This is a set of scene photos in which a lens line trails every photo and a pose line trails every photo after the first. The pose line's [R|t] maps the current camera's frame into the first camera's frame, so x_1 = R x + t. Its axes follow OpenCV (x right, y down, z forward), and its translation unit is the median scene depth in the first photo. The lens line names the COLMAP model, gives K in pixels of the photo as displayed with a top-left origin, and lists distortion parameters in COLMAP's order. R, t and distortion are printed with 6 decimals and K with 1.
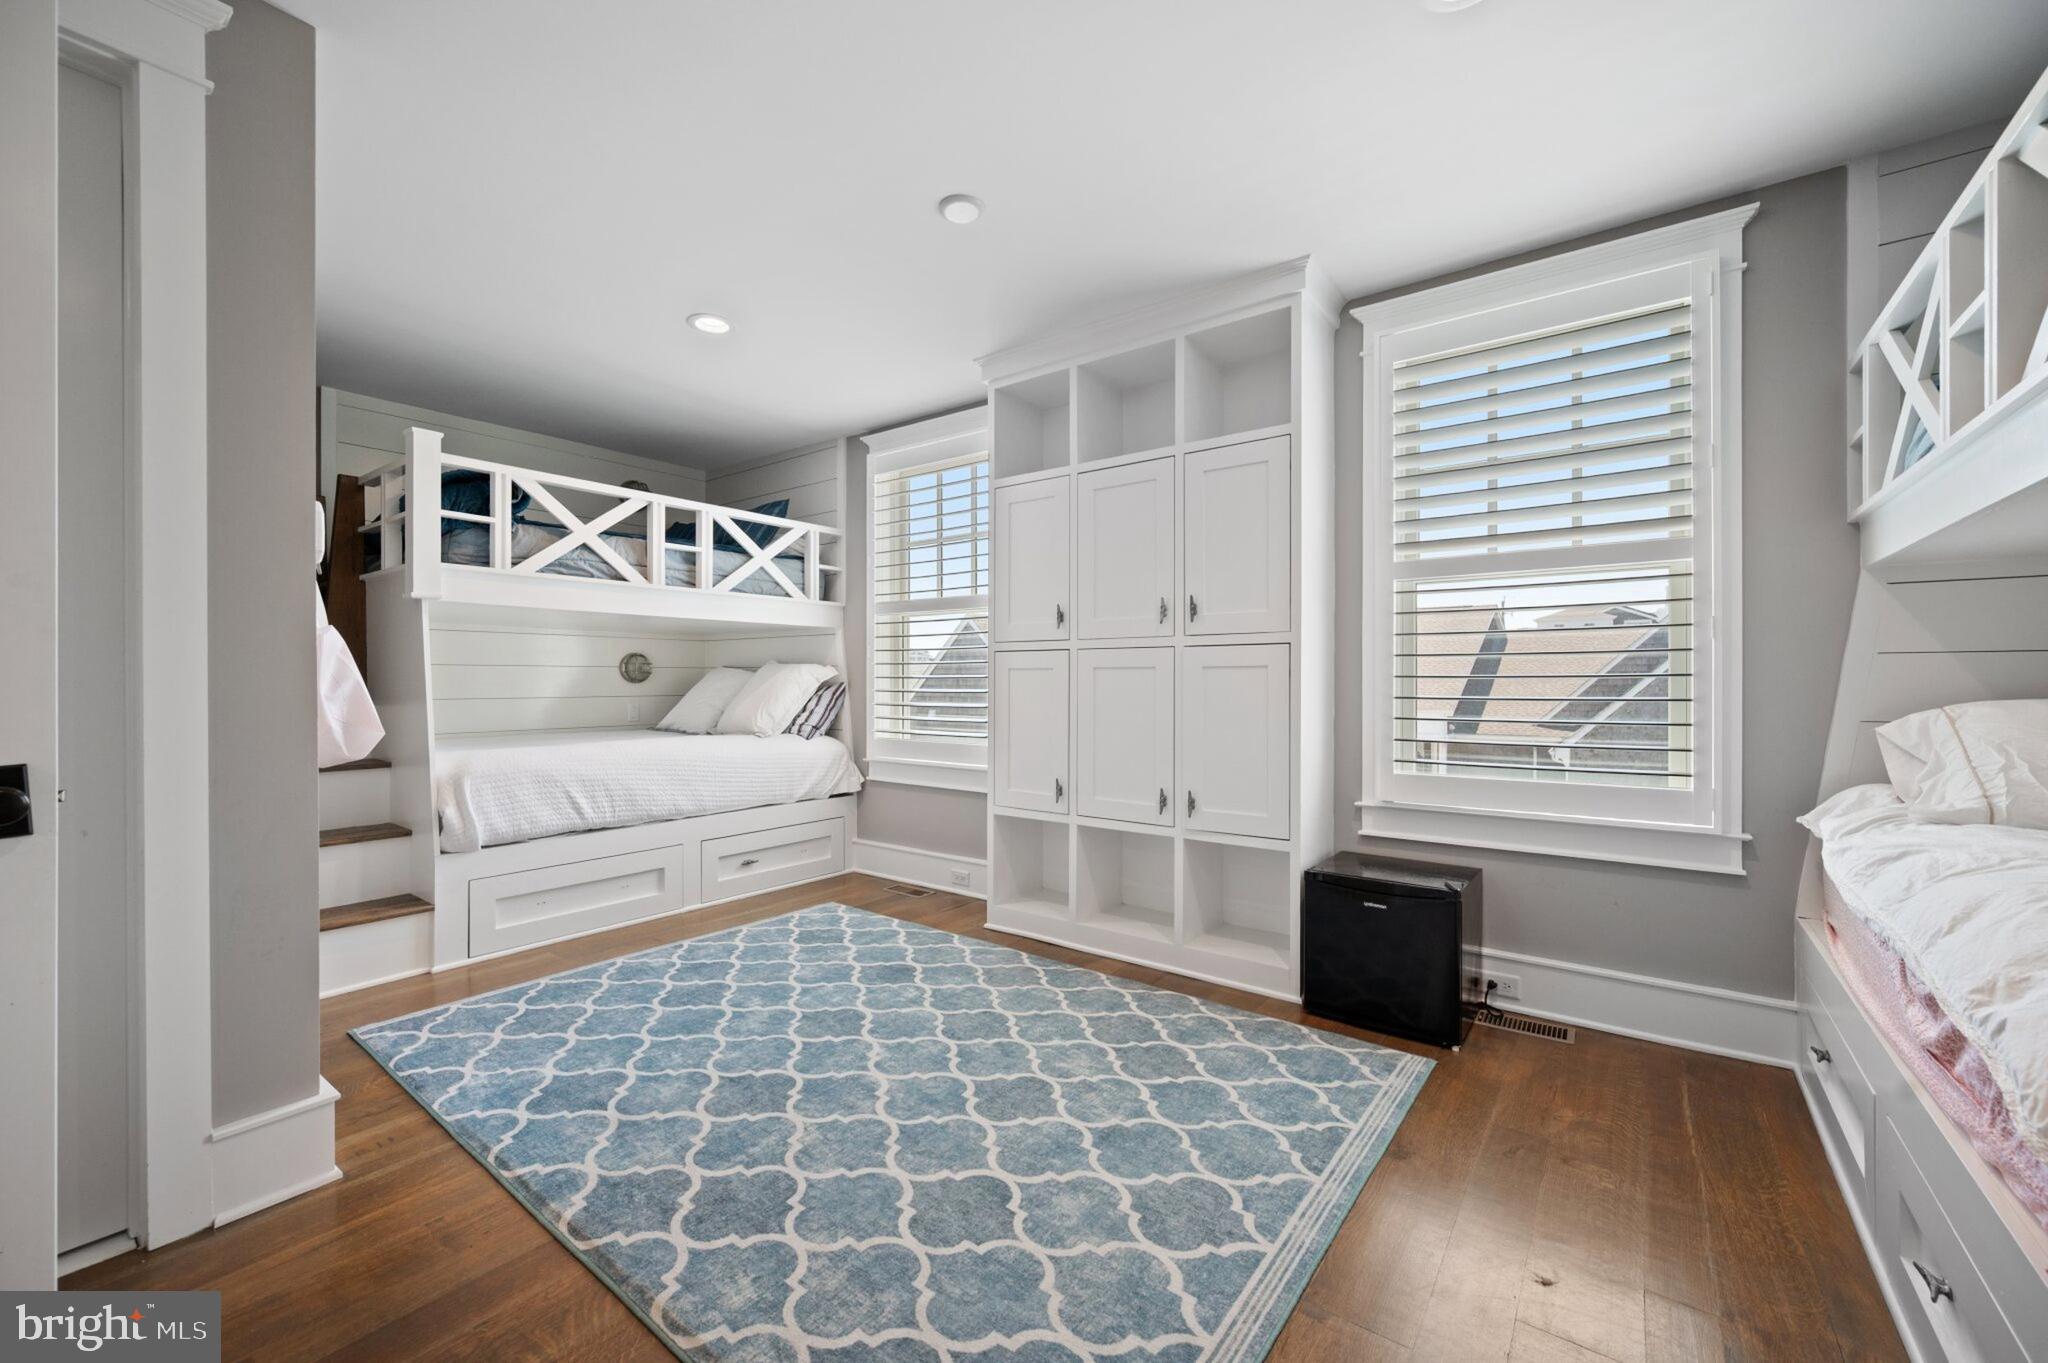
lens RADIAL K [[814.0, 0, 1020.6], [0, 814.0, 678.8], [0, 0, 1]] dist [0.001252, -0.000534]
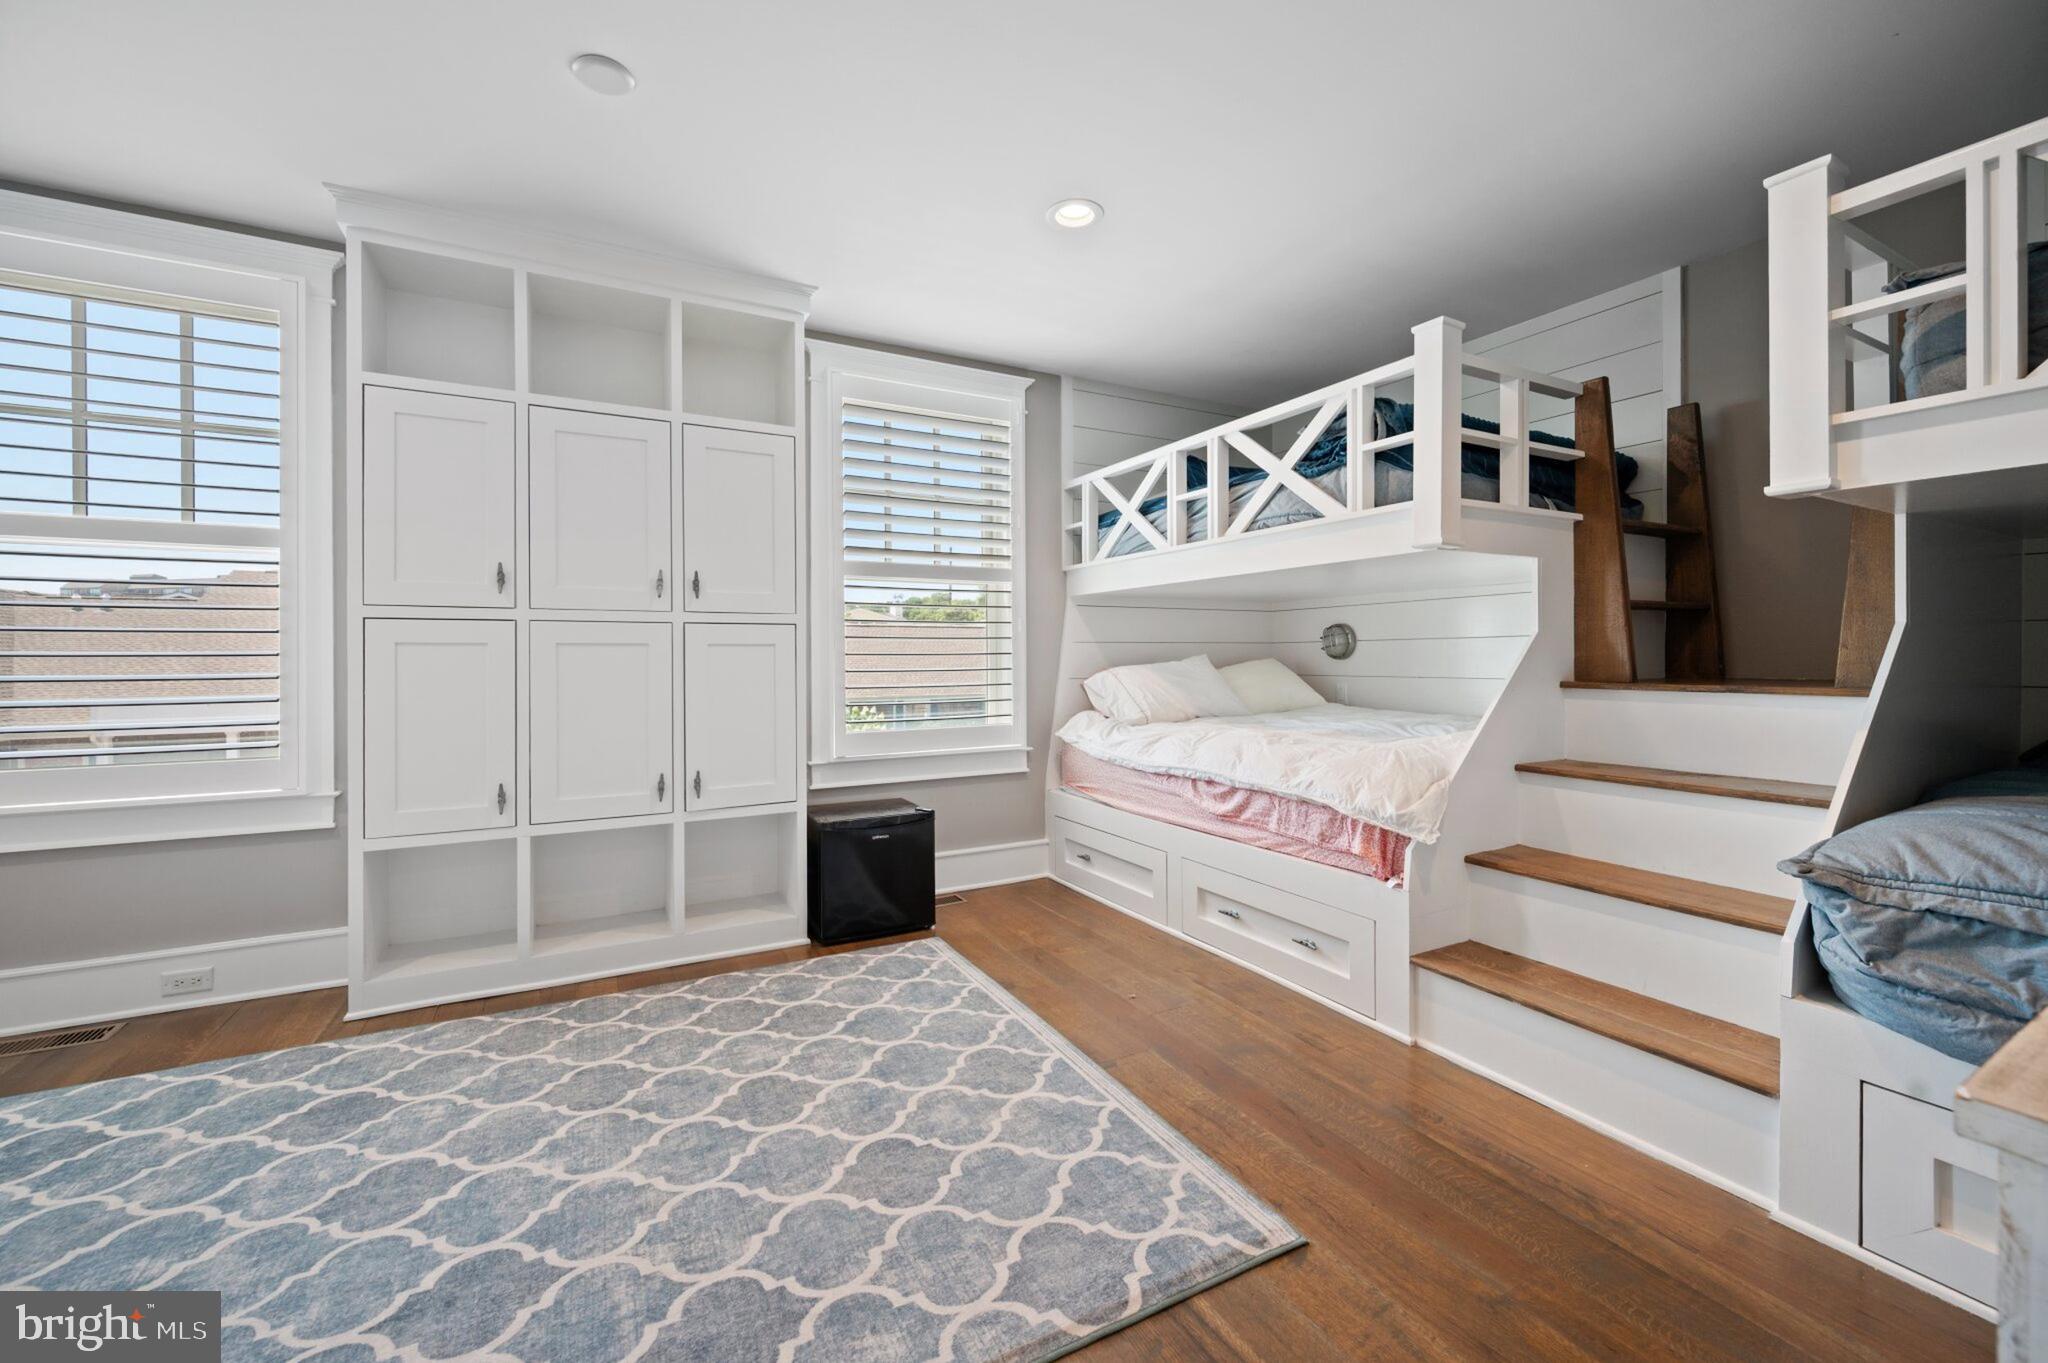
lens RADIAL K [[814.0, 0, 1041.1], [0, 814.0, 645.8], [0, 0, 1]] dist [0.001252, -0.000534]
pose [[0.404158, 0.012026, 0.914610, -0.568261], [0.001294, 0.999905, -0.013719, 0.001951], [-0.914688, 0.006728, 0.404104, 0.248857]]
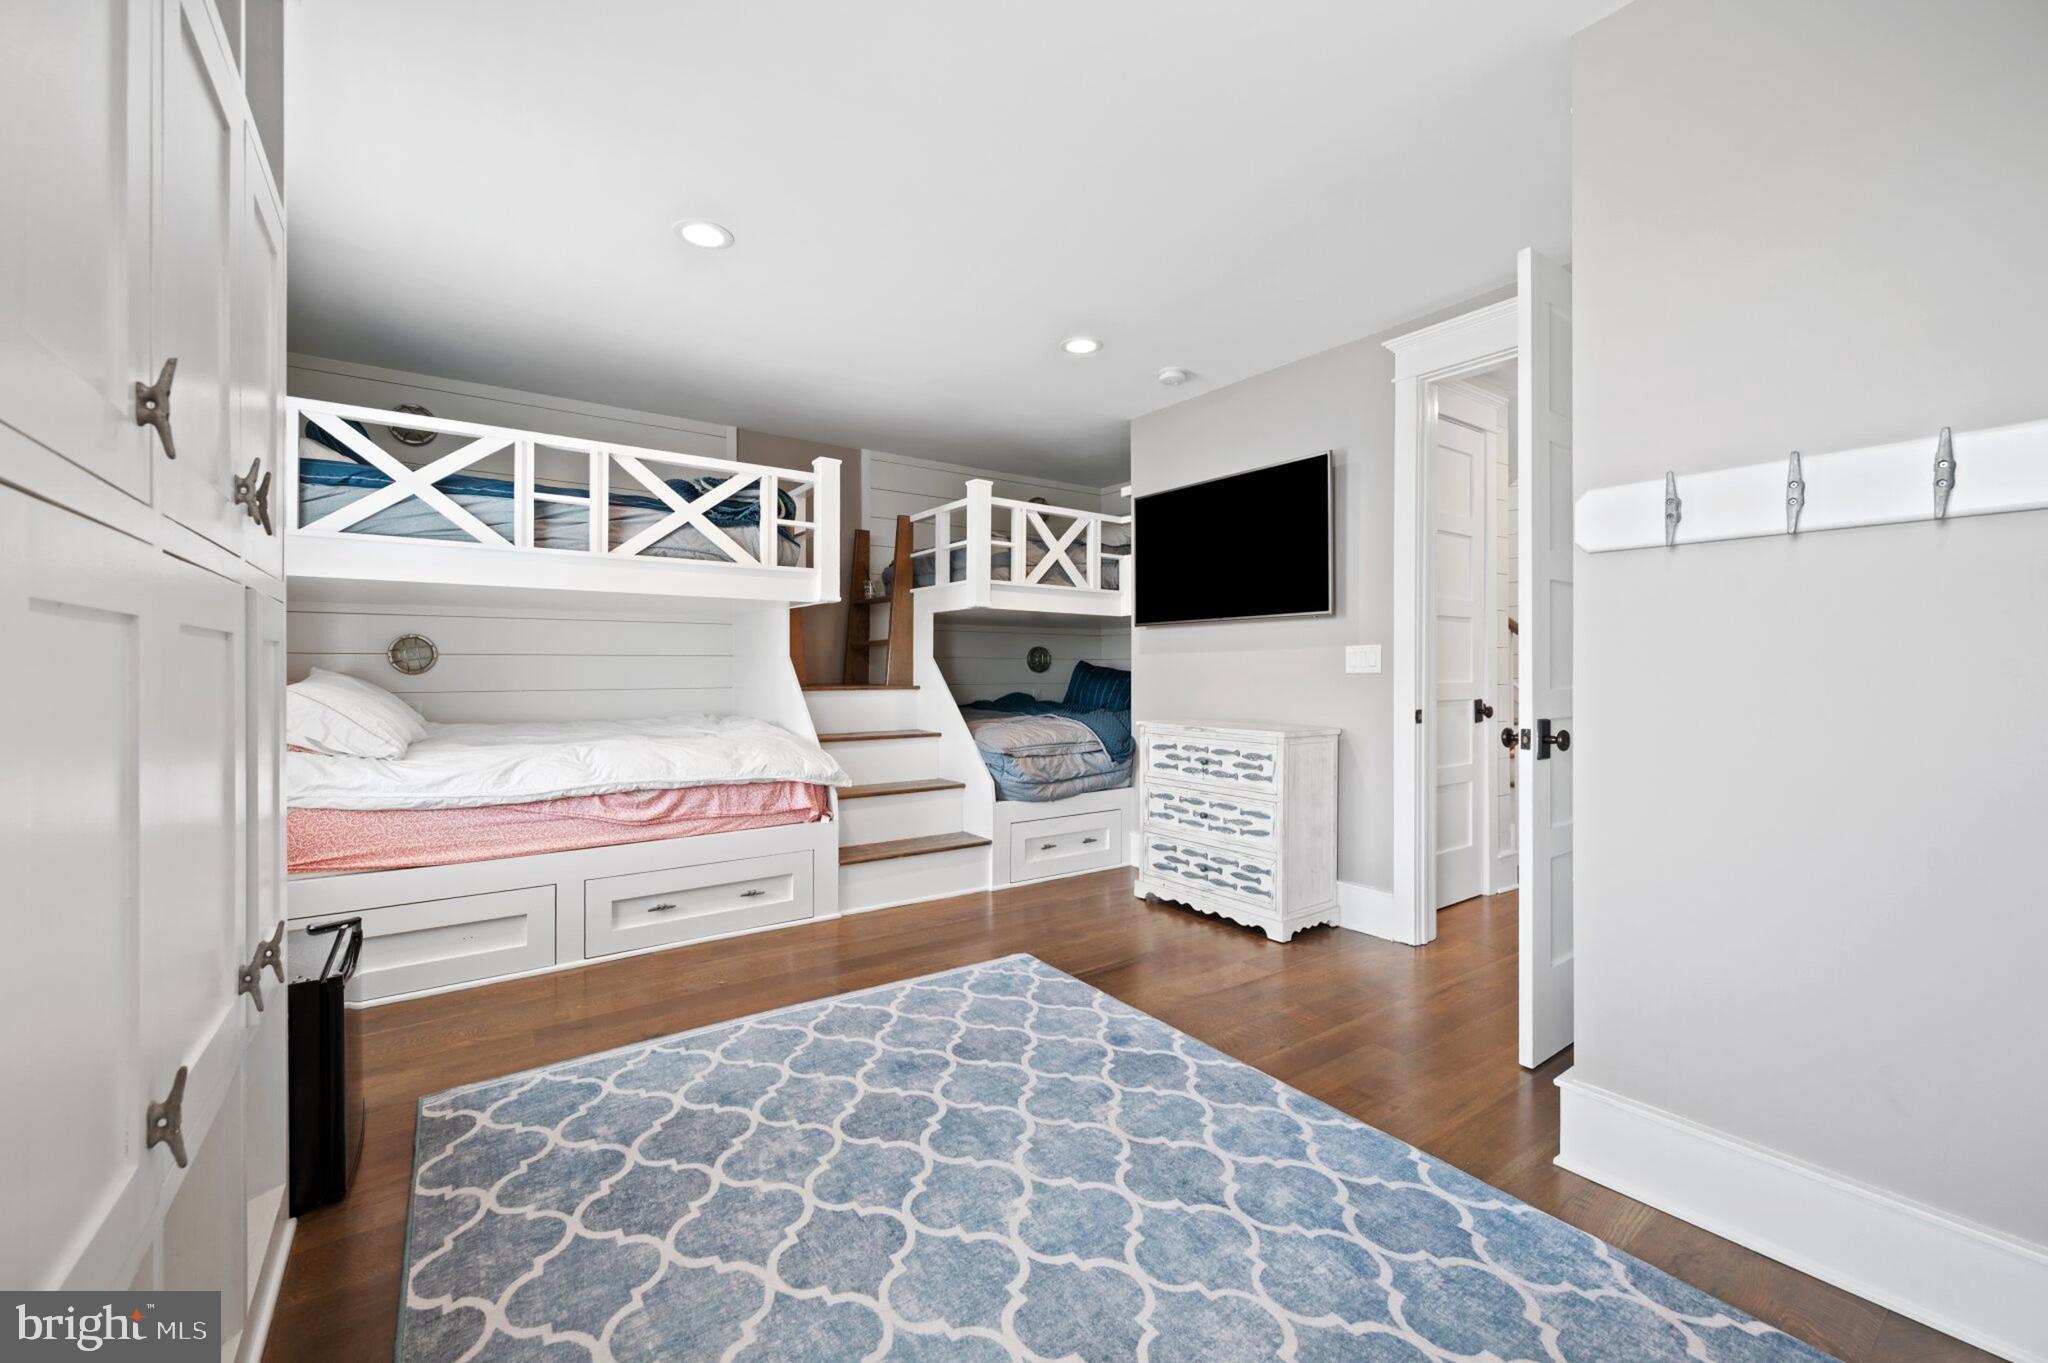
lens RADIAL K [[814.0, 0, 1009.5], [0, 814.0, 675.4], [0, 0, 1]] dist [0.001252, -0.000534]
pose [[-0.948558, -0.003958, 0.316579, -0.328787], [-0.002358, 0.999982, 0.005436, 0.000373], [-0.316595, 0.004410, -0.948551, 1.401621]]
